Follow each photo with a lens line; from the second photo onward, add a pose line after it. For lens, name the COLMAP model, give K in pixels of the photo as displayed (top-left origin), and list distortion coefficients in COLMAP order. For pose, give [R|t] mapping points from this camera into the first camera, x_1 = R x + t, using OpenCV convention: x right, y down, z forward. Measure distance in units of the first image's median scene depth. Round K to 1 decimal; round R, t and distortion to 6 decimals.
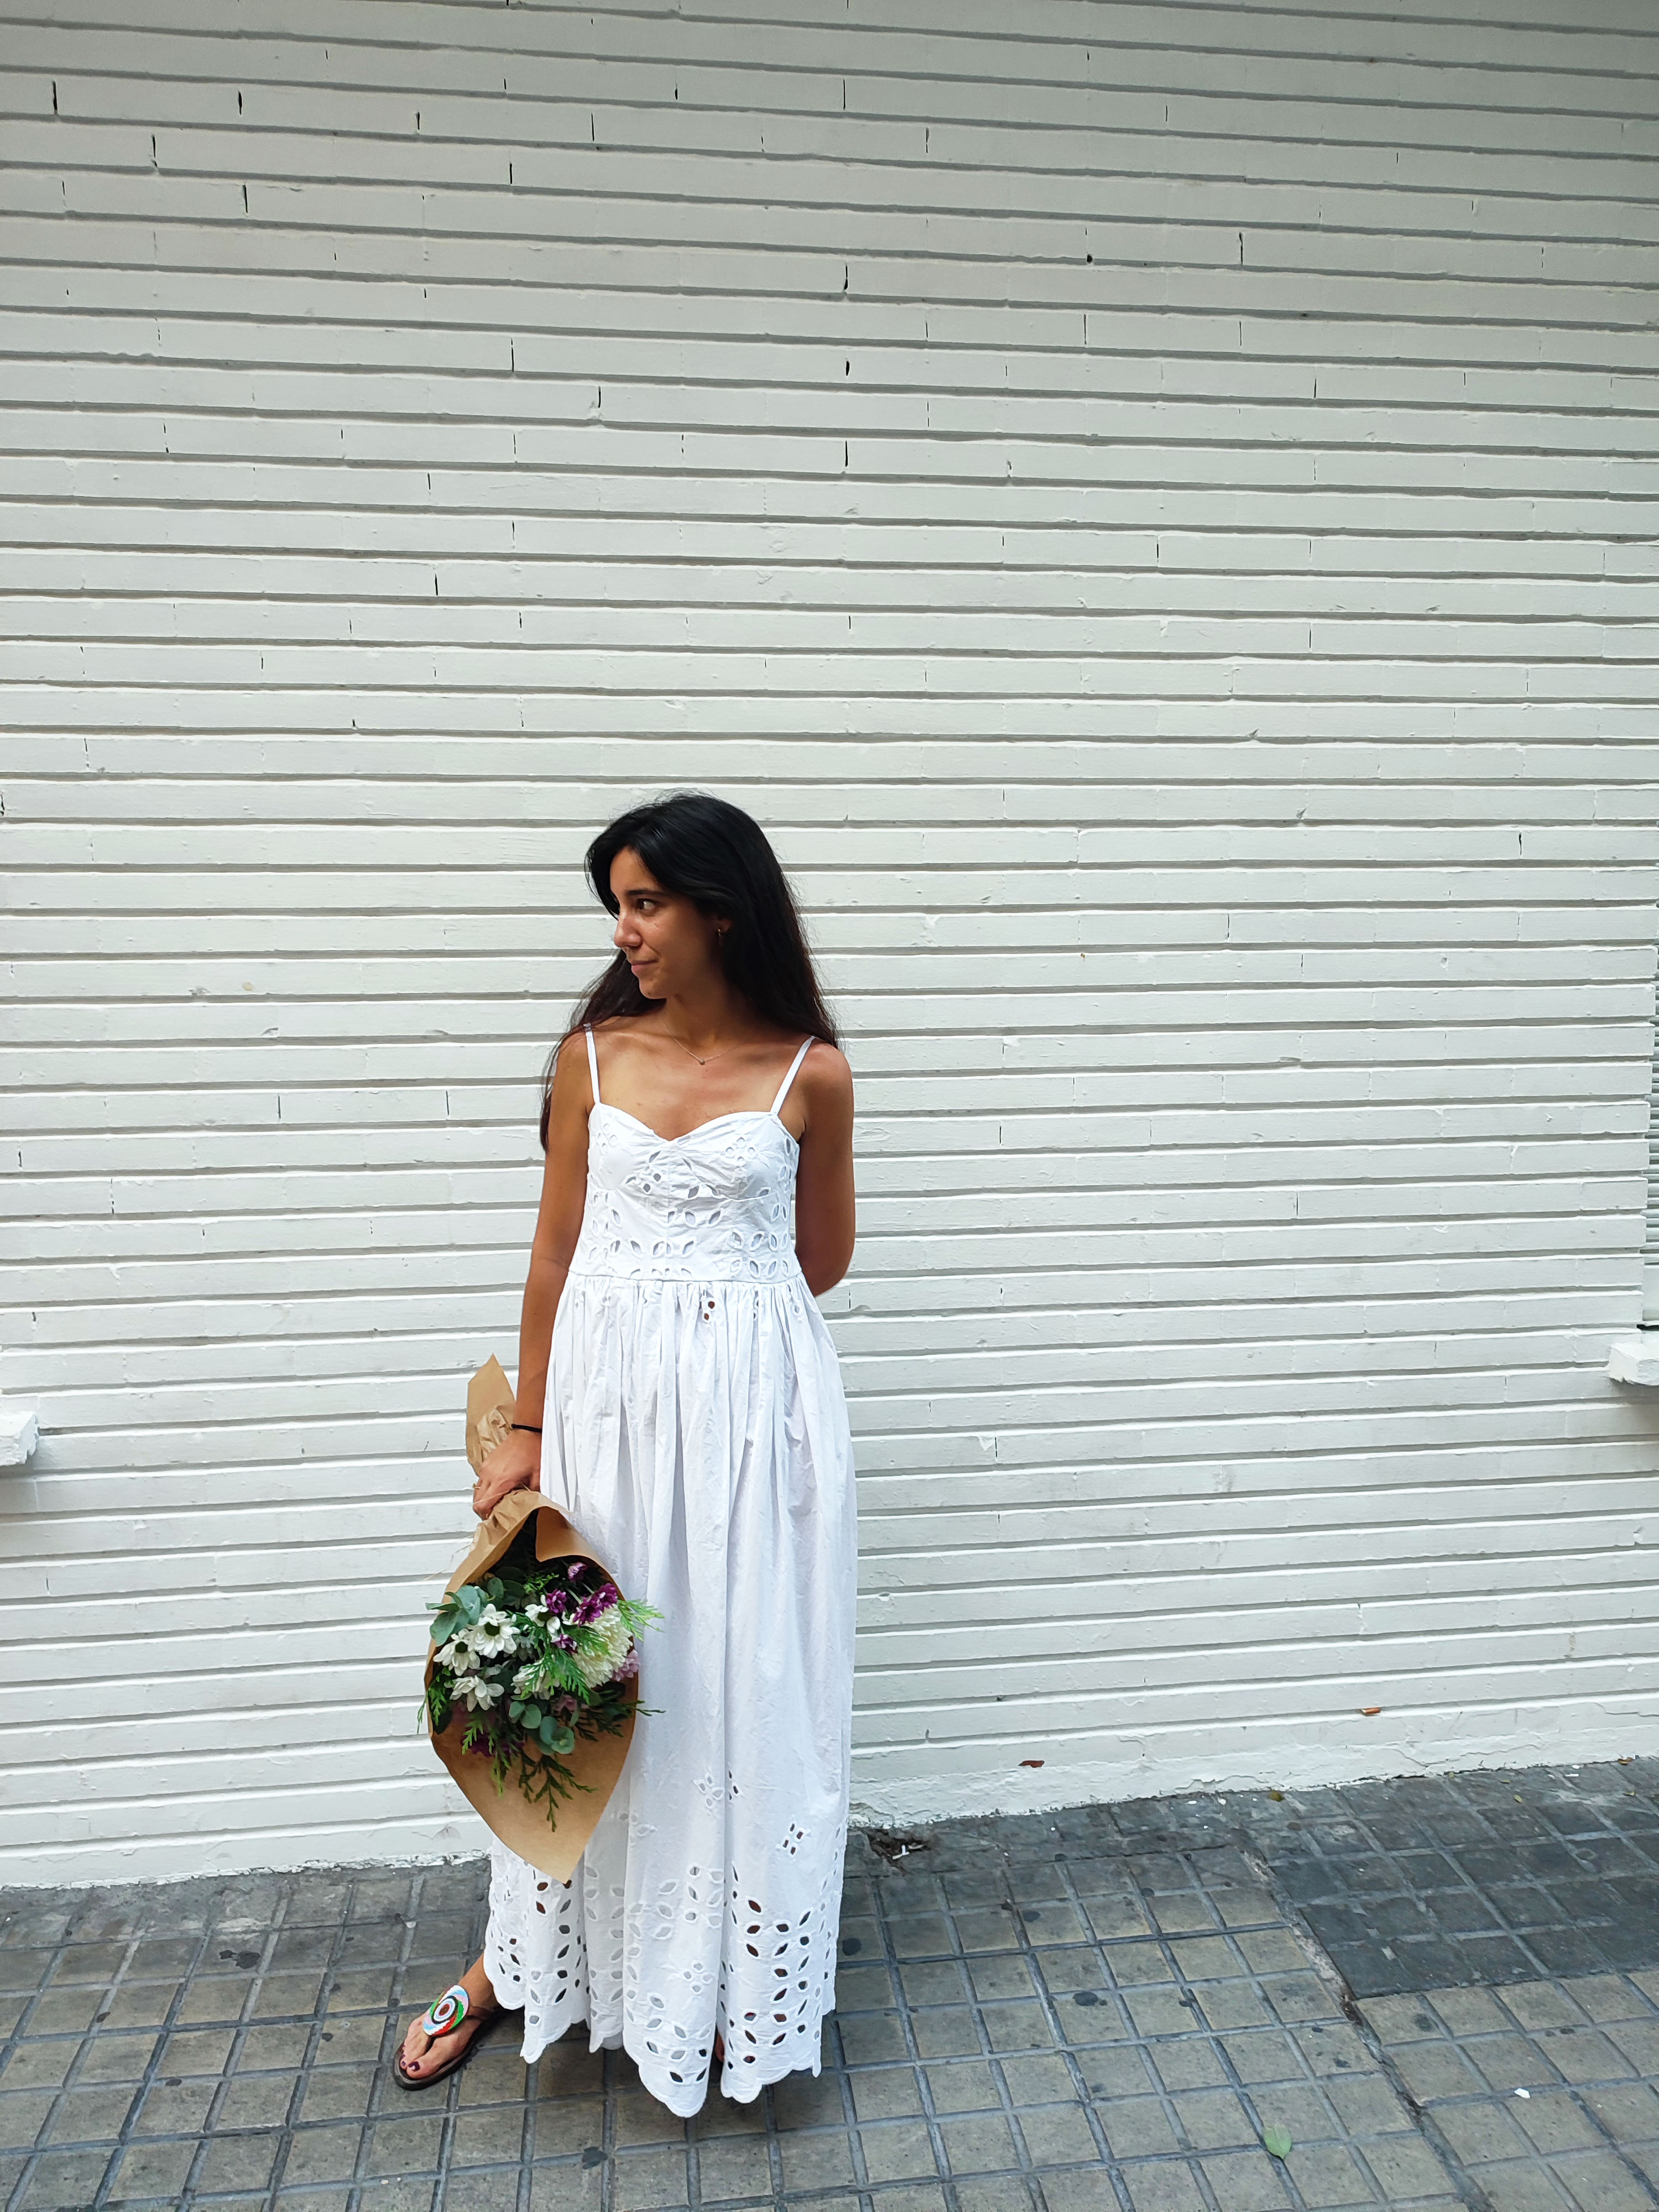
lens RADIAL K [[1576.0, 0, 819.9], [0, 1576.0, 1114.4], [0, 0, 1]] dist [-0.010179, 0.001016]
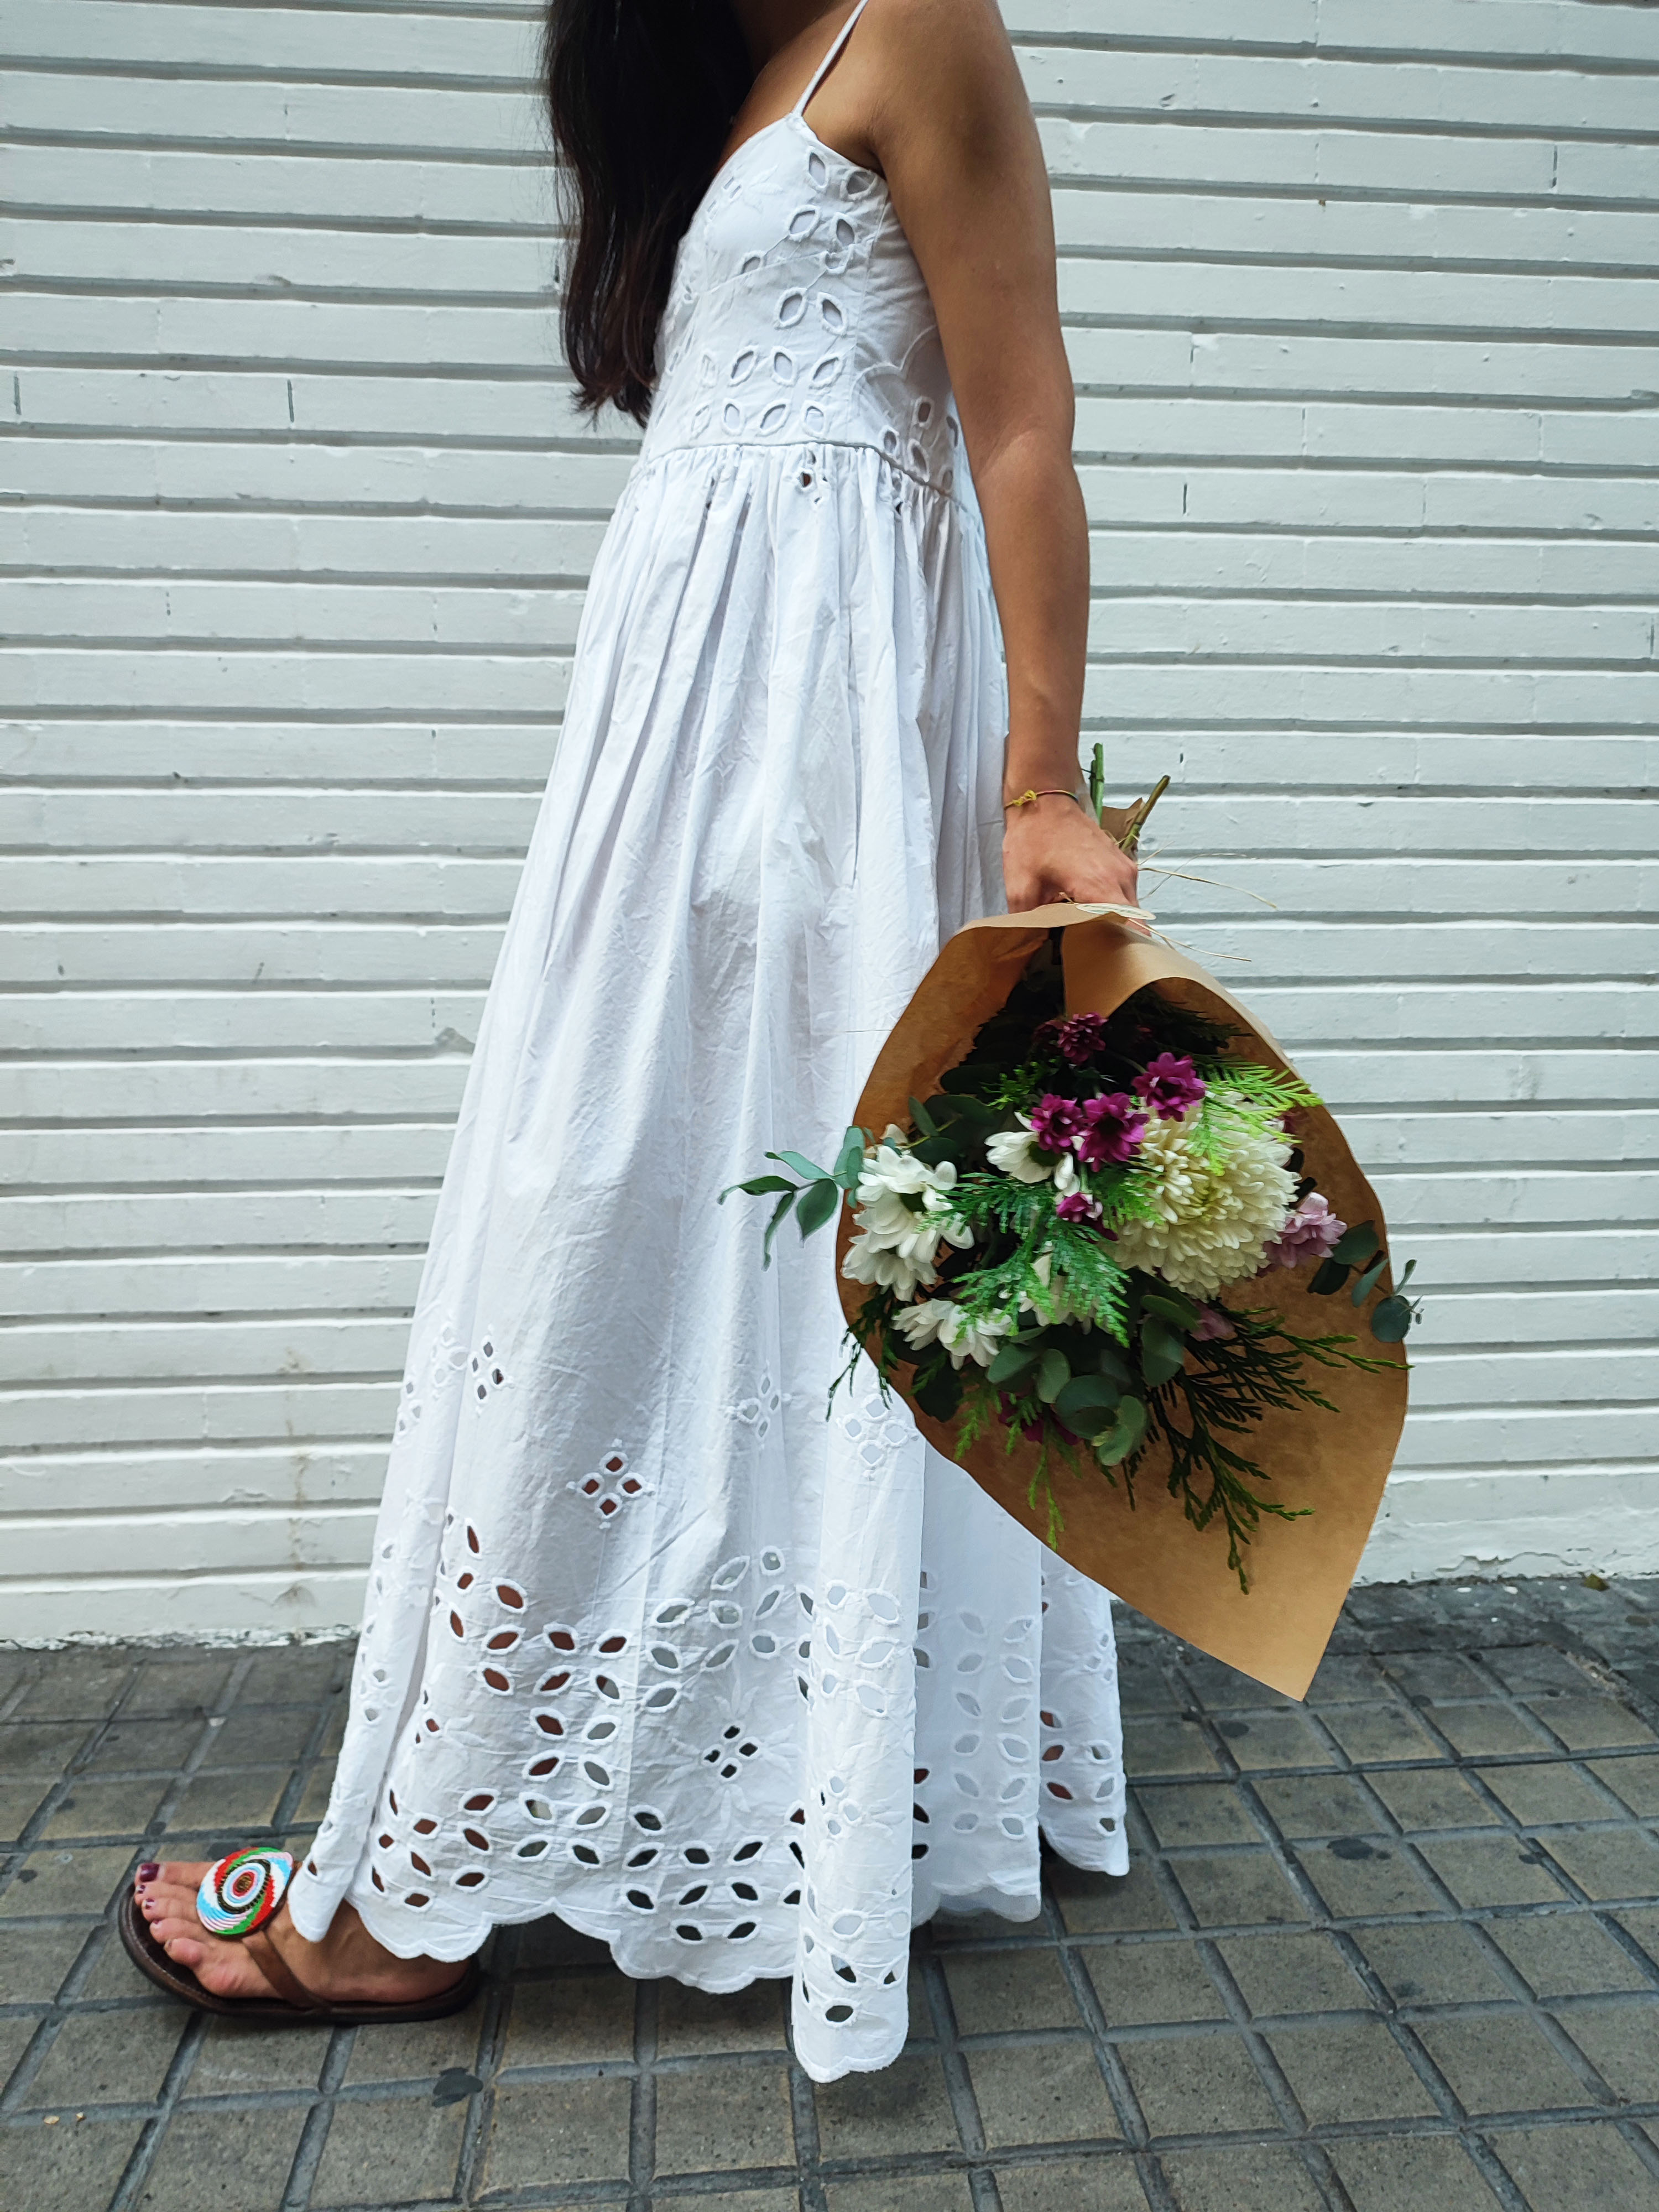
lens RADIAL K [[1576.0, 0, 819.7], [0, 1576.0, 1151.0], [0, 0, 1]] dist [-0.010179, 0.001016]
pose [[0.999482, 0.009875, -0.030641, -0.008666], [-0.009377, 0.999823, 0.016334, 0.292804], [0.030797, -0.016038, 0.999397, 0.414342]]
